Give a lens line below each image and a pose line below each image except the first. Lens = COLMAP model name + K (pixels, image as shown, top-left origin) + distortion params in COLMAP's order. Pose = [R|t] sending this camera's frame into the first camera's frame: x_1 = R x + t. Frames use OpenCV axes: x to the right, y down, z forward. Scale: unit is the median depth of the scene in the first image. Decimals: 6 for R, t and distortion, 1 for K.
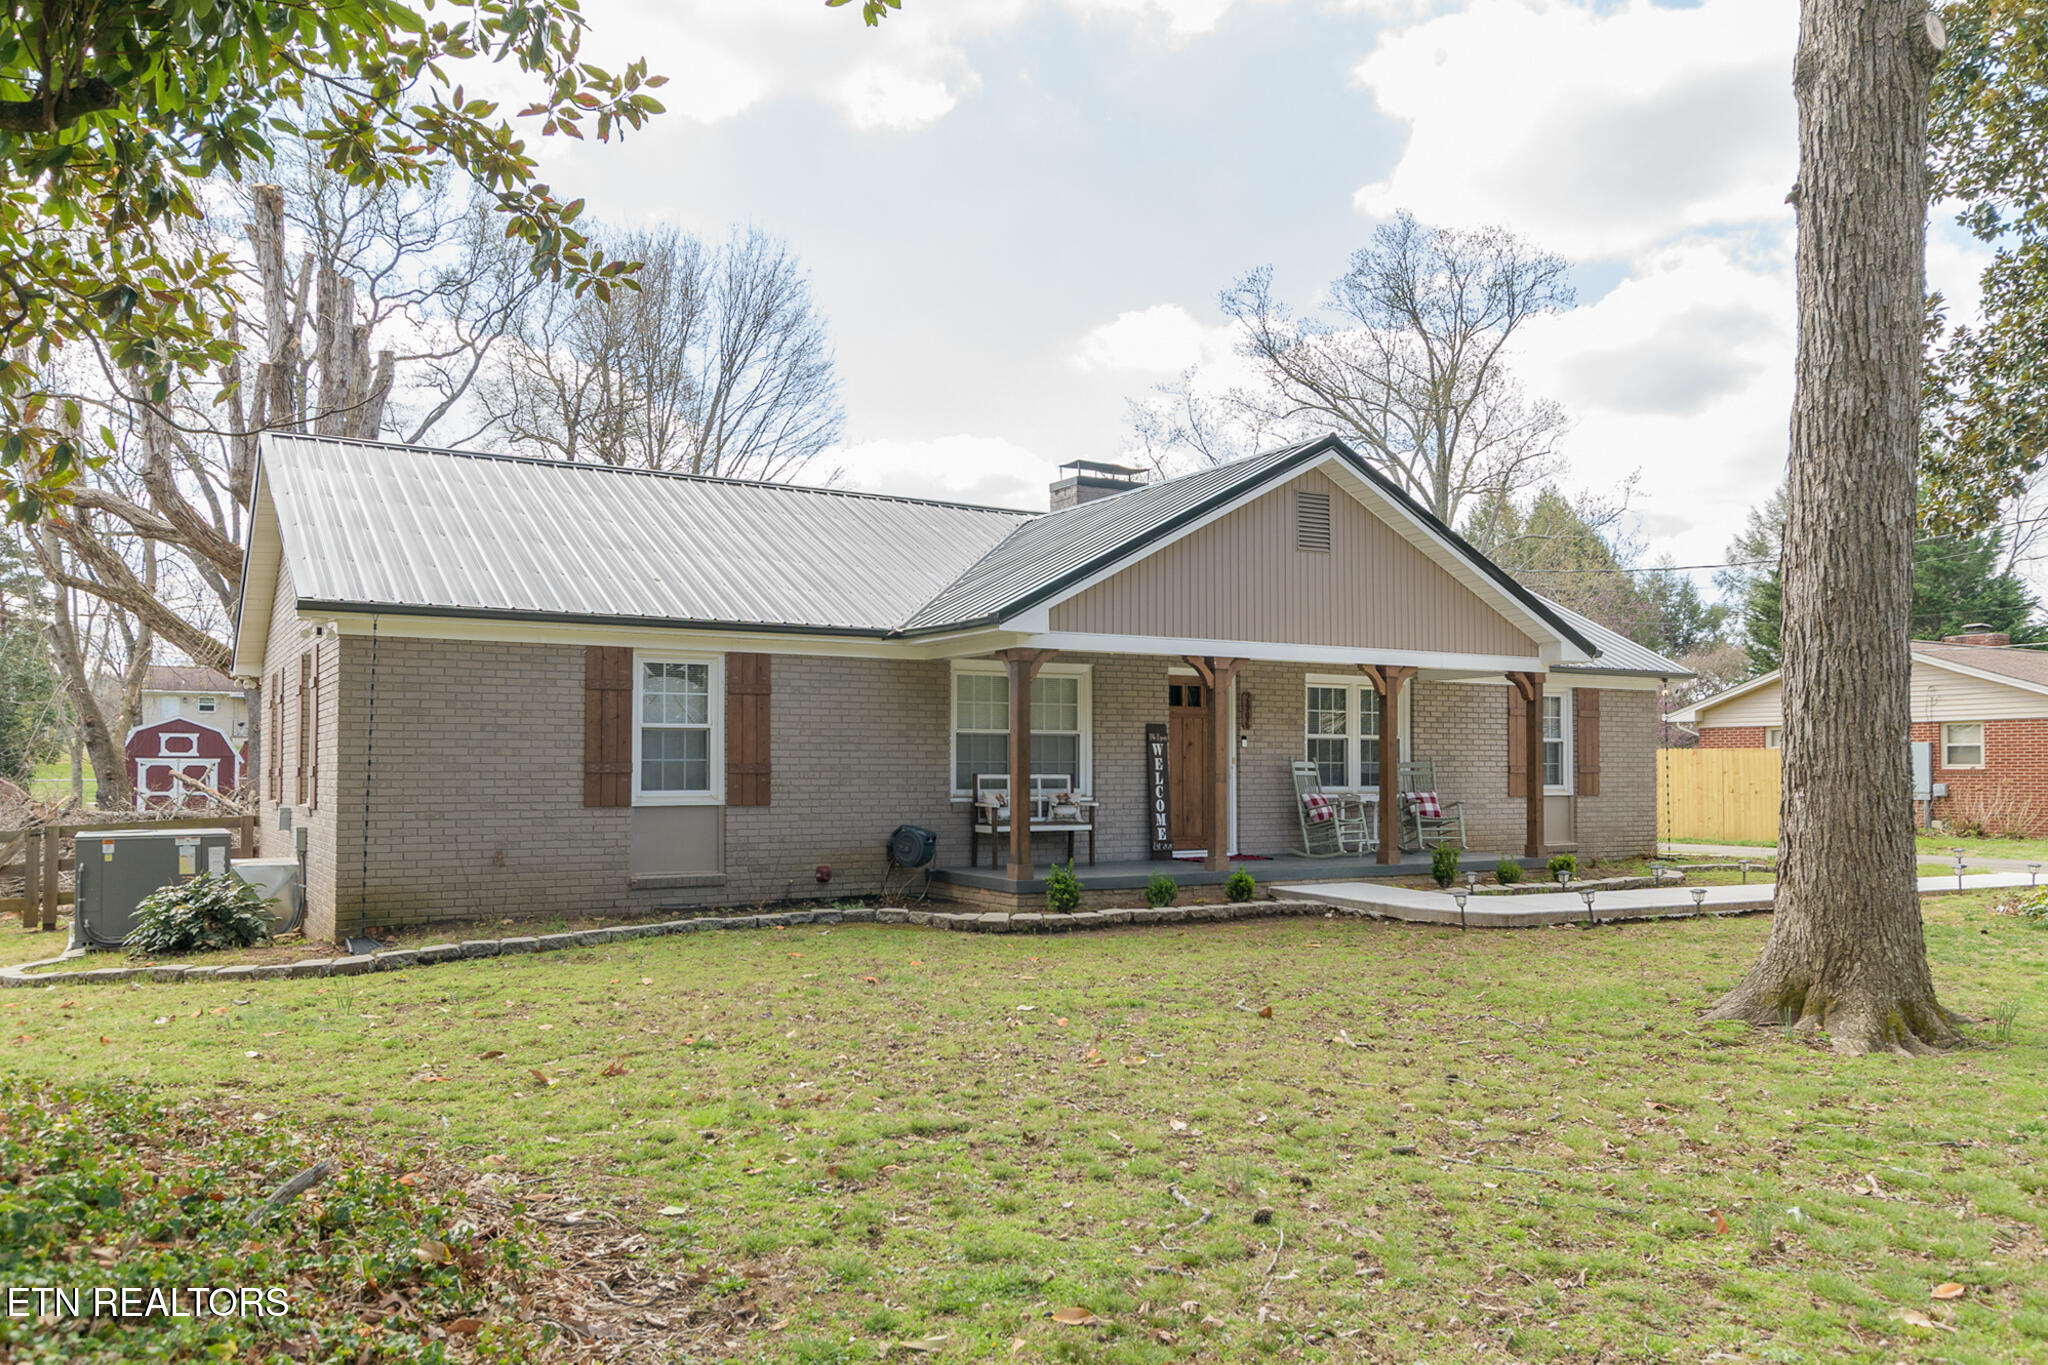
lens RADIAL K [[1475.5, 0, 998.1], [0, 1475.5, 735.2], [0, 0, 1]] dist [0.011446, 0.001223]
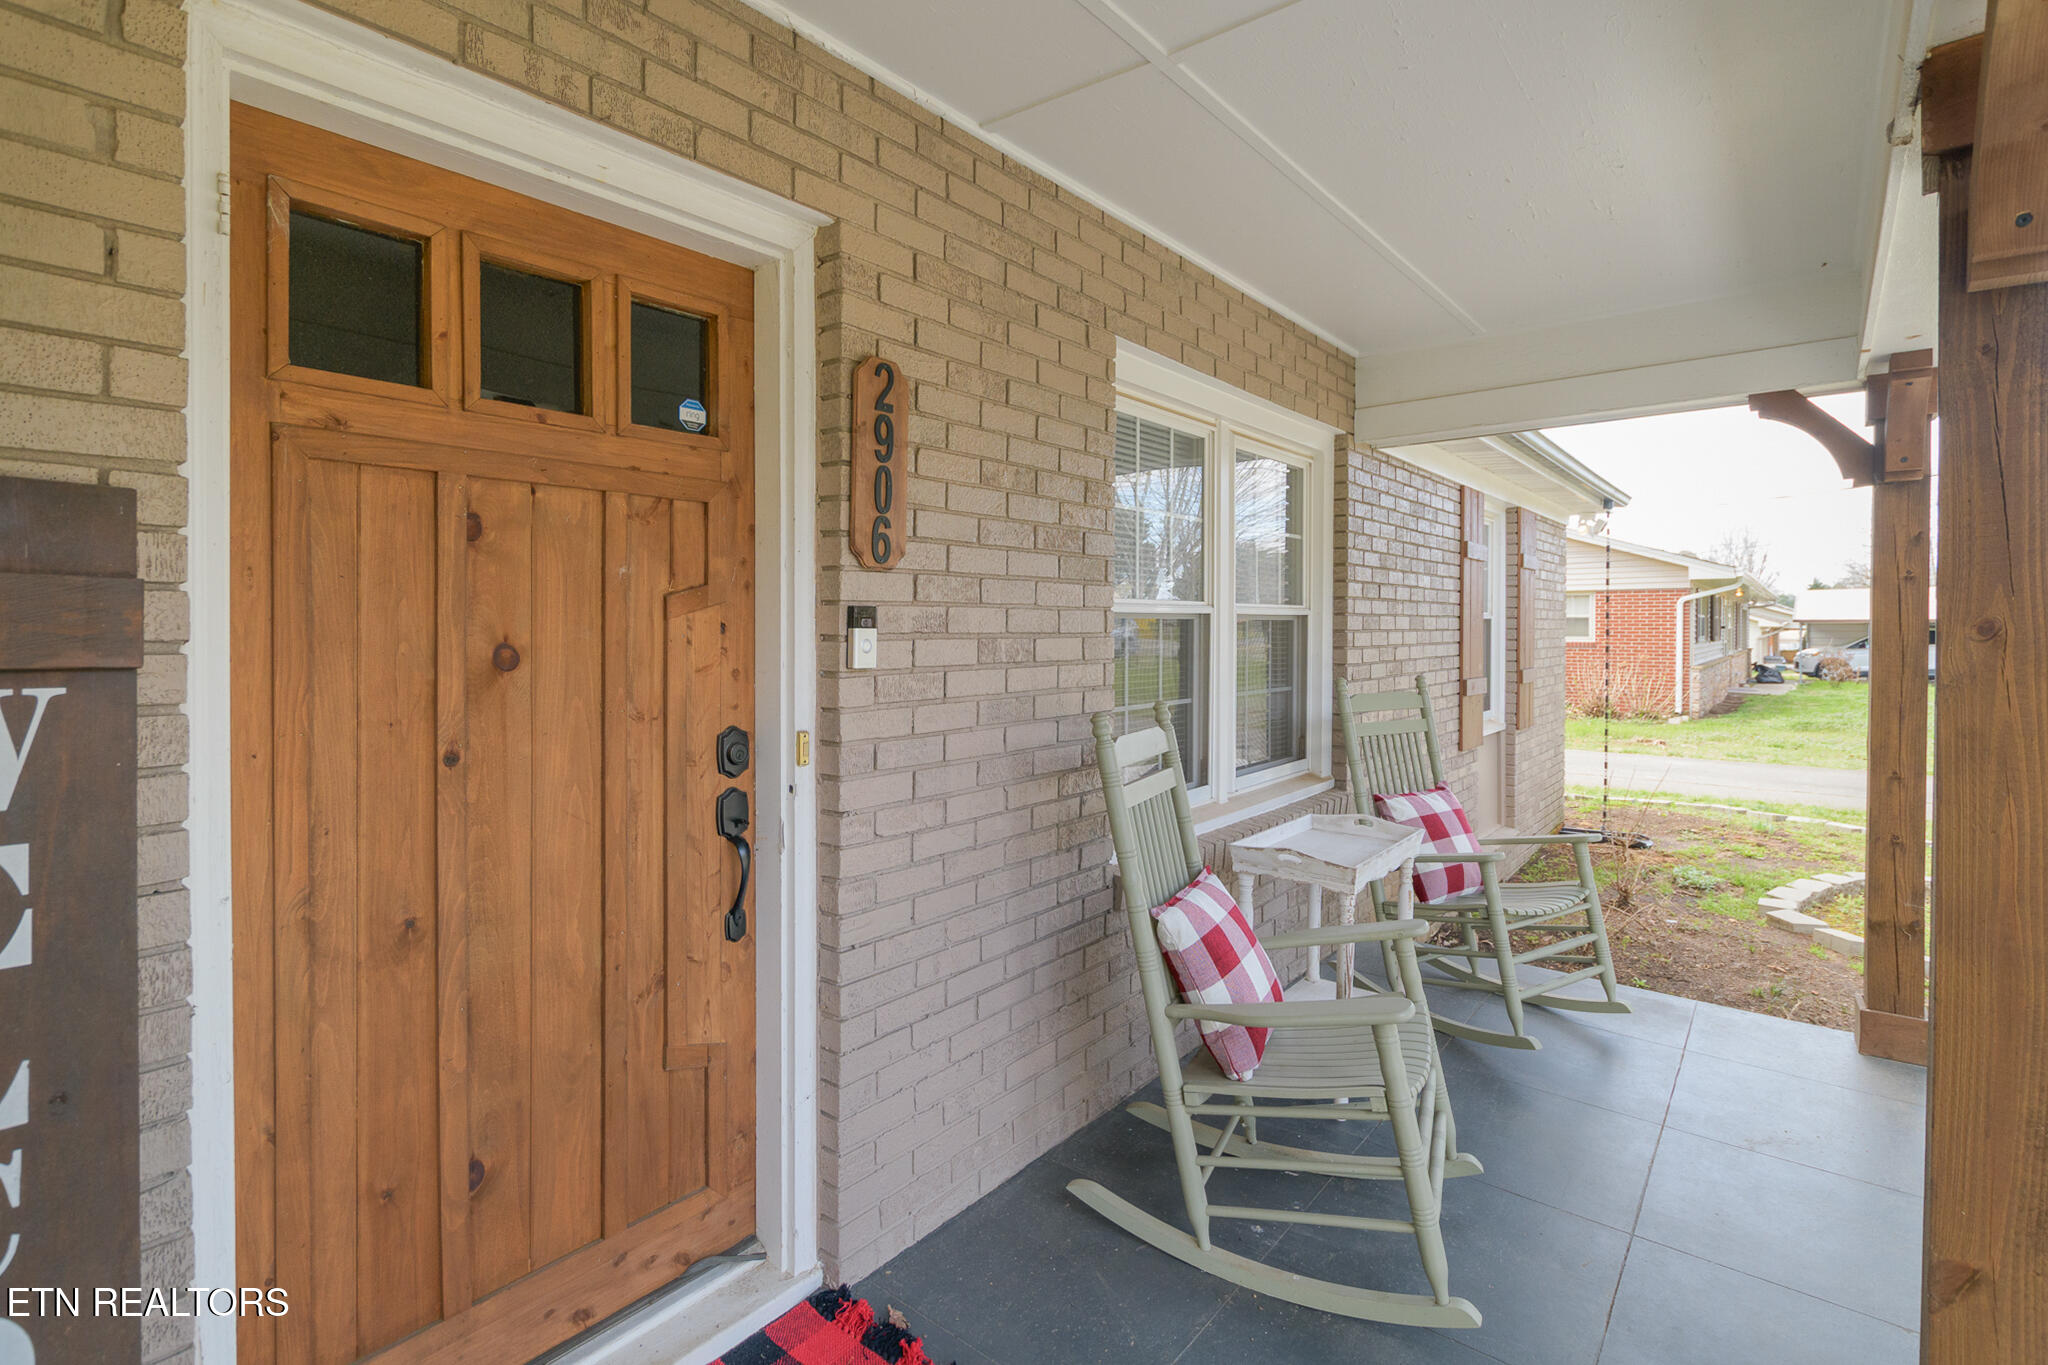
lens RADIAL K [[962.8, 0, 959.1], [0, 962.8, 623.3], [0, 0, 1]] dist [0.004152, -0.001695]
pose [[0.949231, -0.000001, 0.314580, 0.147746], [-0.007703, 0.999700, 0.023247, -0.000191], [-0.314485, -0.024489, 0.948946, 0.925546]]
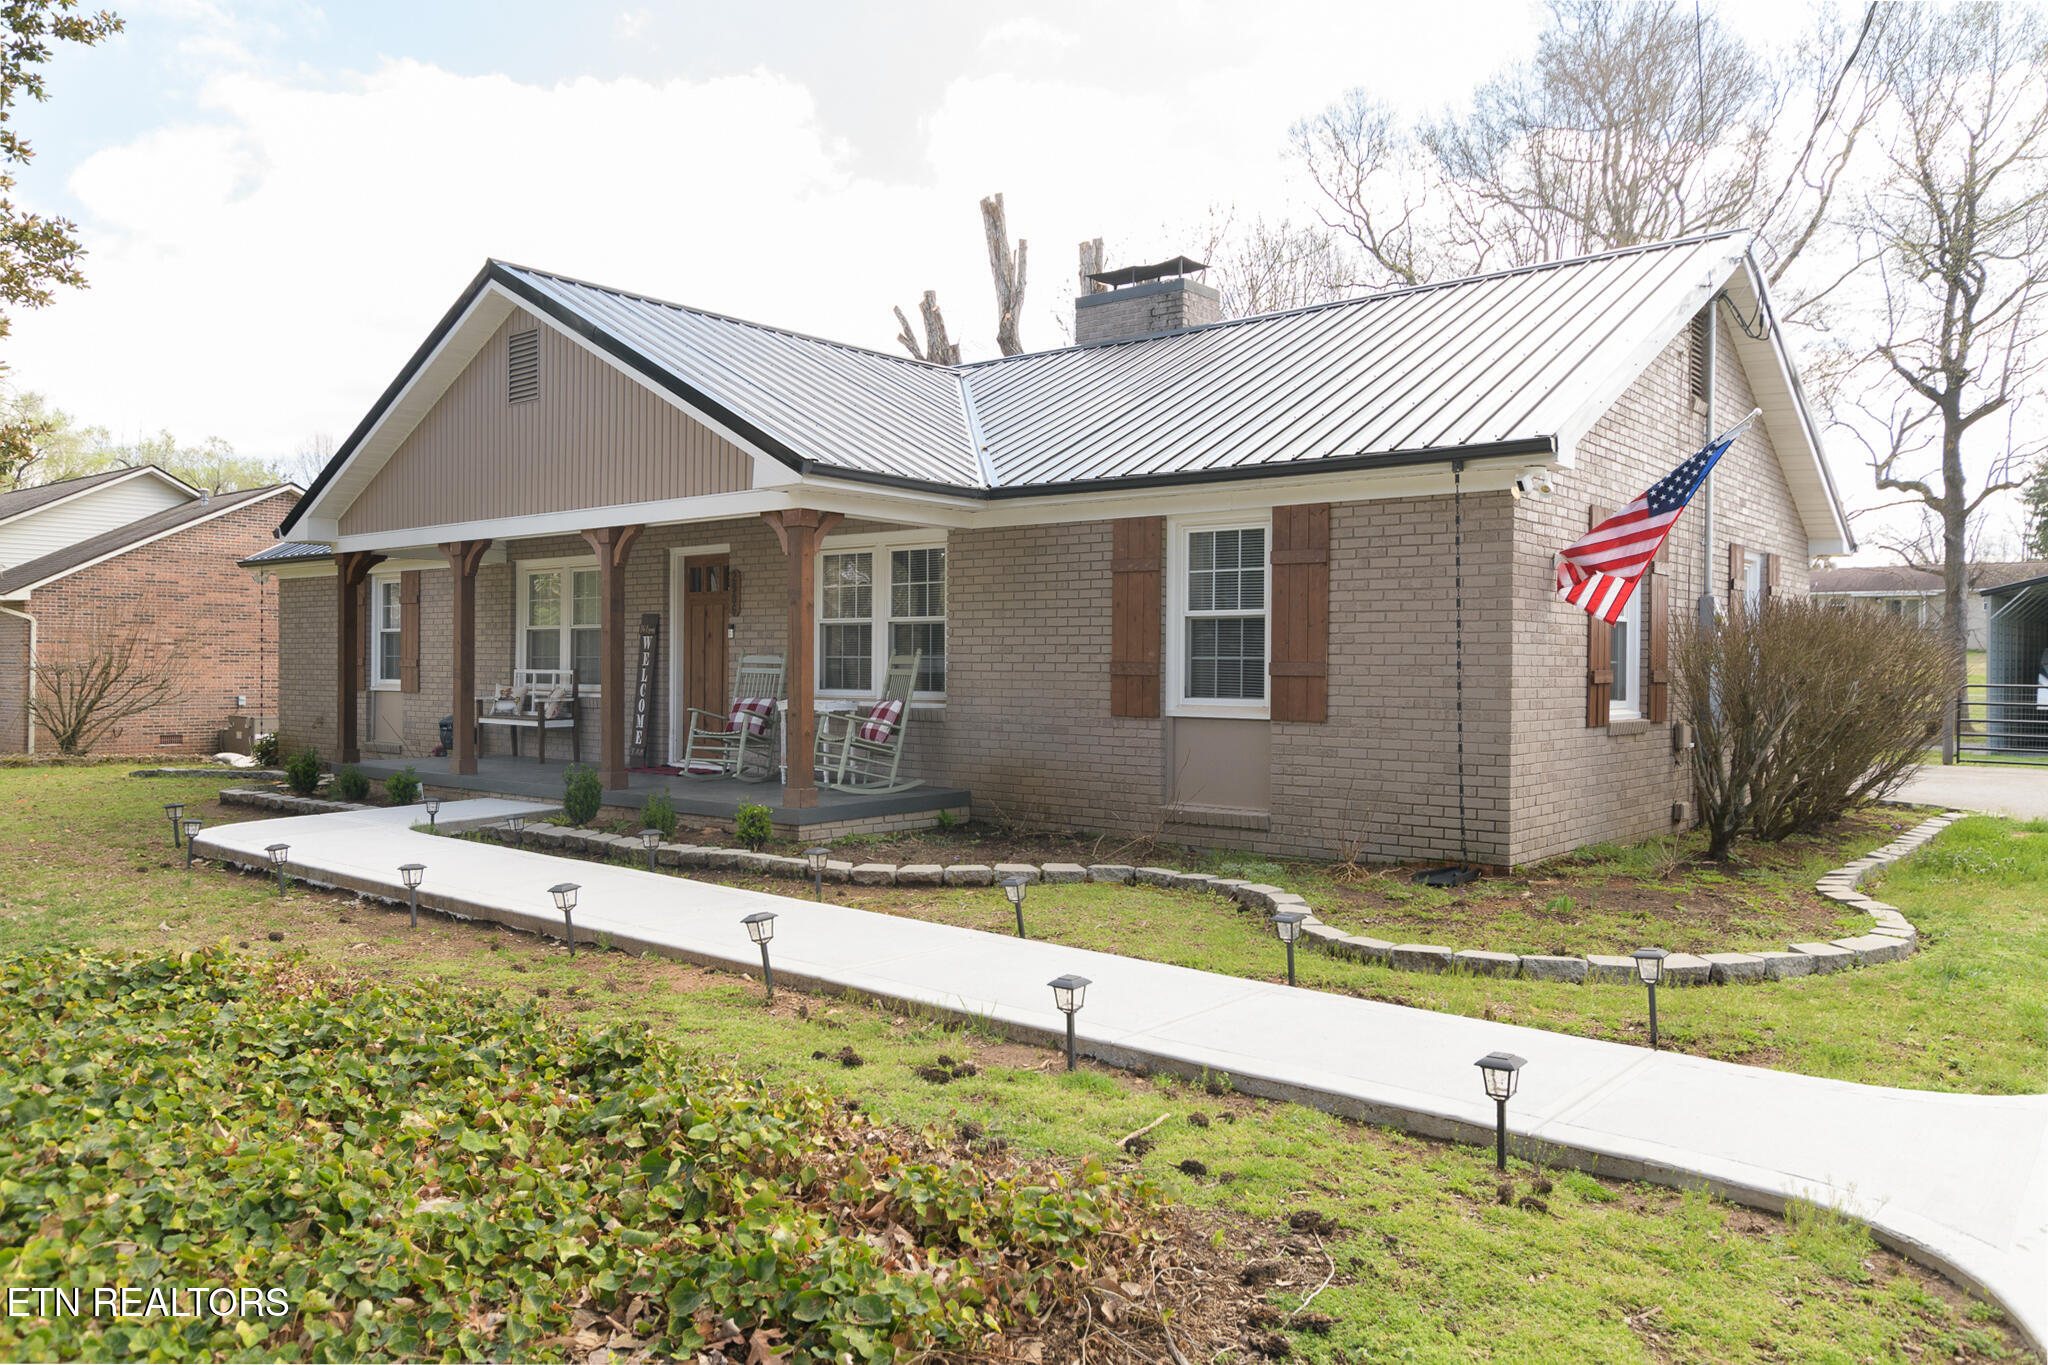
lens RADIAL K [[1426.5, 0, 1025.6], [0, 1426.5, 679.5], [0, 0, 1]] dist [0.002450, 0.004231]
pose [[0.351489, 0.011138, -0.936126, 0.995145], [0.015582, 0.999721, 0.017745, 0.020107], [0.936062, -0.020823, 0.351217, 0.911781]]
